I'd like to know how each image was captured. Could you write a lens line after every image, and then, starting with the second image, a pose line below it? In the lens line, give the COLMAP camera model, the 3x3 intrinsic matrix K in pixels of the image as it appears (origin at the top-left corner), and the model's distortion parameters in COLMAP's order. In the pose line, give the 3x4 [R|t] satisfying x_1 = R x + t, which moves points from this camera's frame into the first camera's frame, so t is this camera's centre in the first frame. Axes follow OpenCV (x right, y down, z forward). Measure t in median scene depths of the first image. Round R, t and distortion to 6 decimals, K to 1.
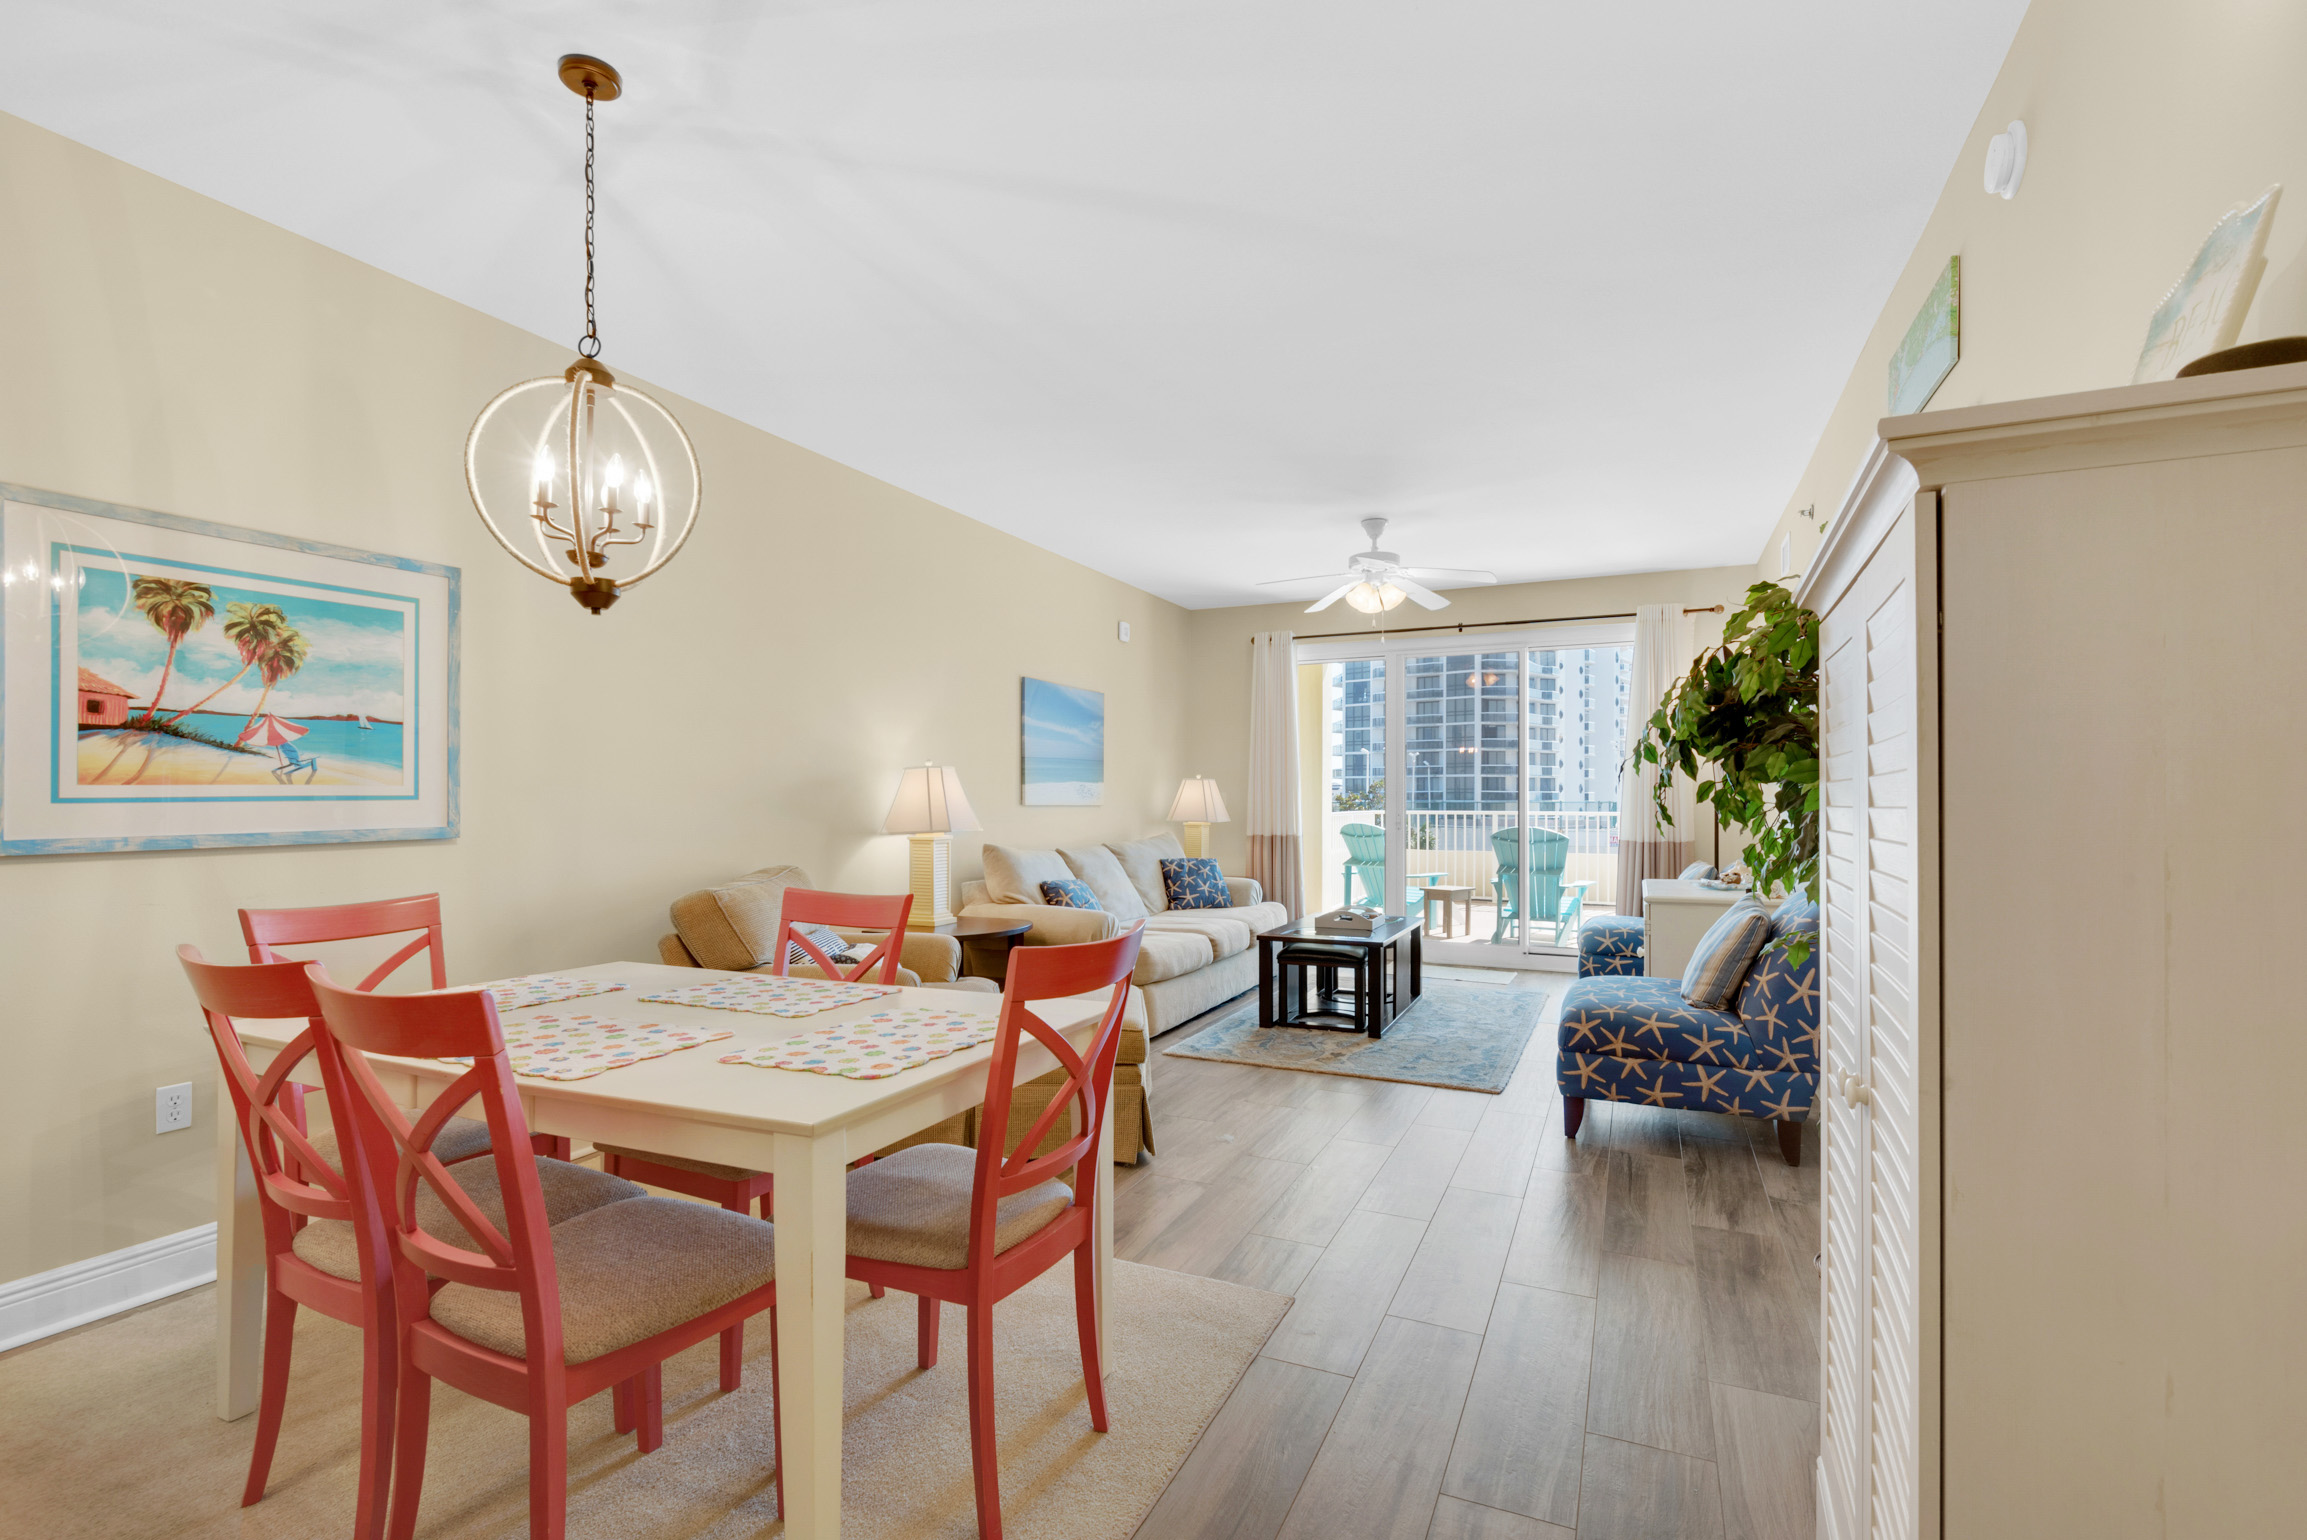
lens RADIAL K [[1095.3, 0, 1153.5], [0, 1095.3, 770.0], [0, 0, 1]] dist [0.024309, -0.000067]
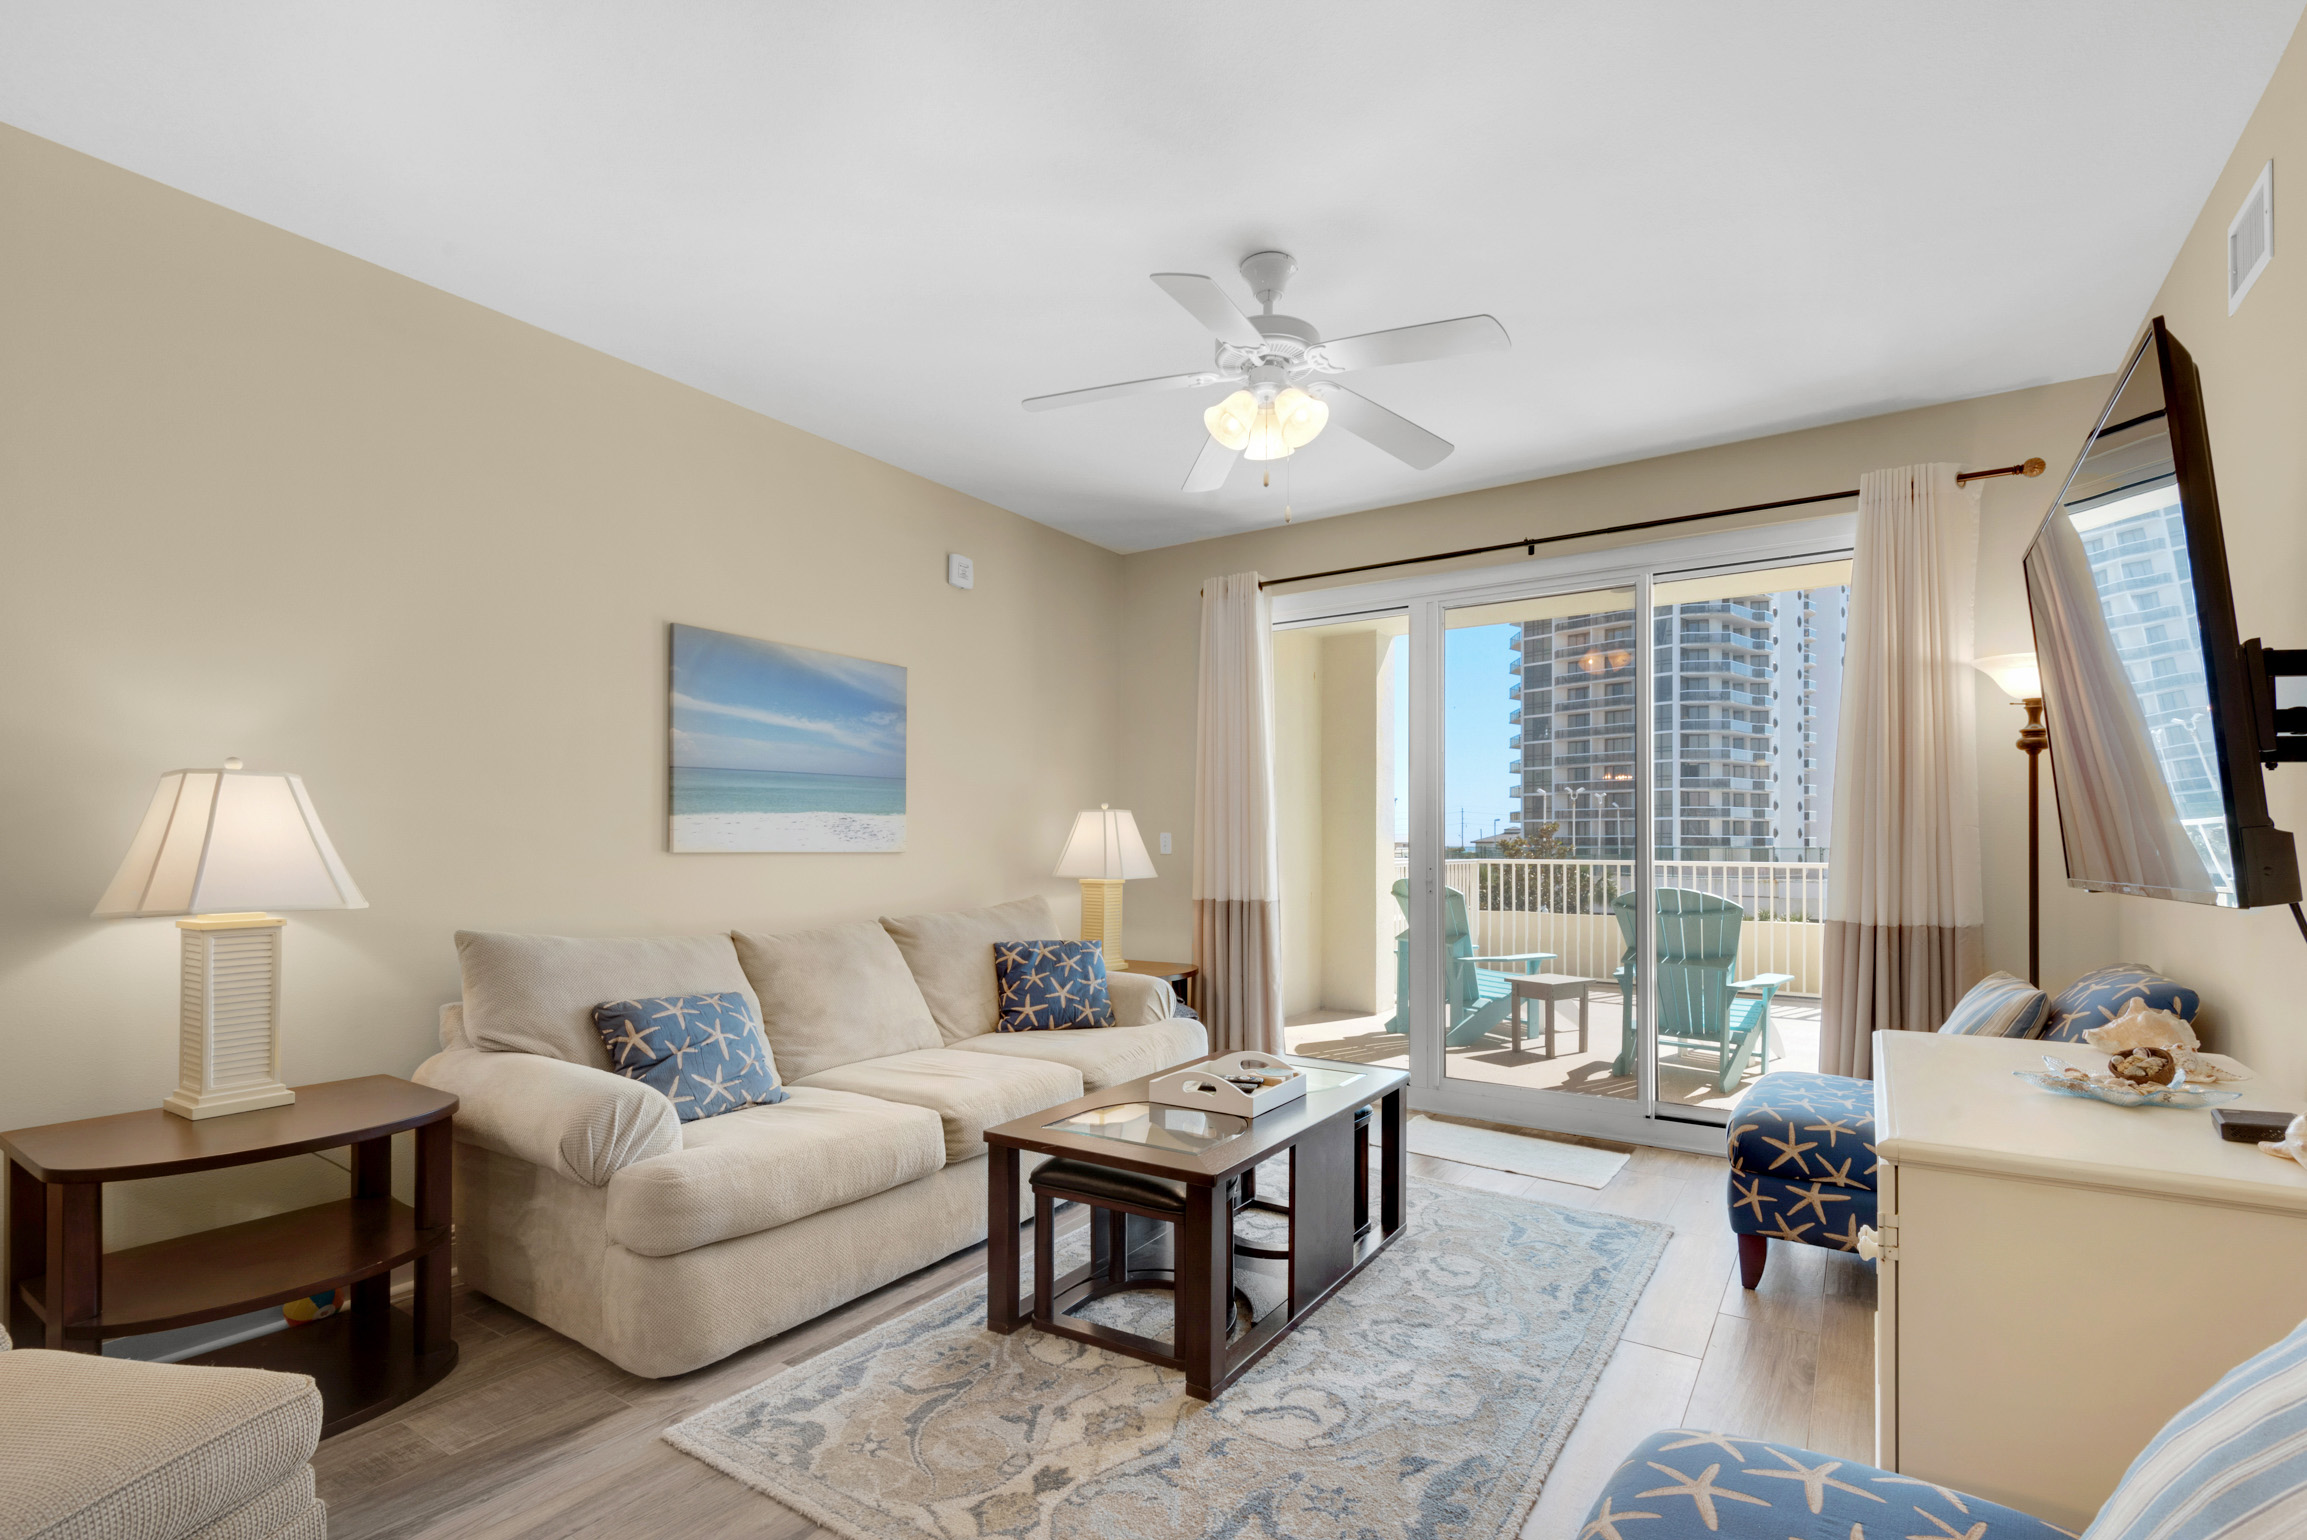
lens RADIAL K [[1117.9, 0, 1152.2], [0, 1117.9, 803.0], [0, 0, 1]] dist [0.022504, -0.001309]
pose [[0.988421, -0.003613, -0.151690, 0.183234], [0.002111, 0.999947, -0.010067, 0.011645], [0.151719, 0.009630, 0.988377, 0.408566]]
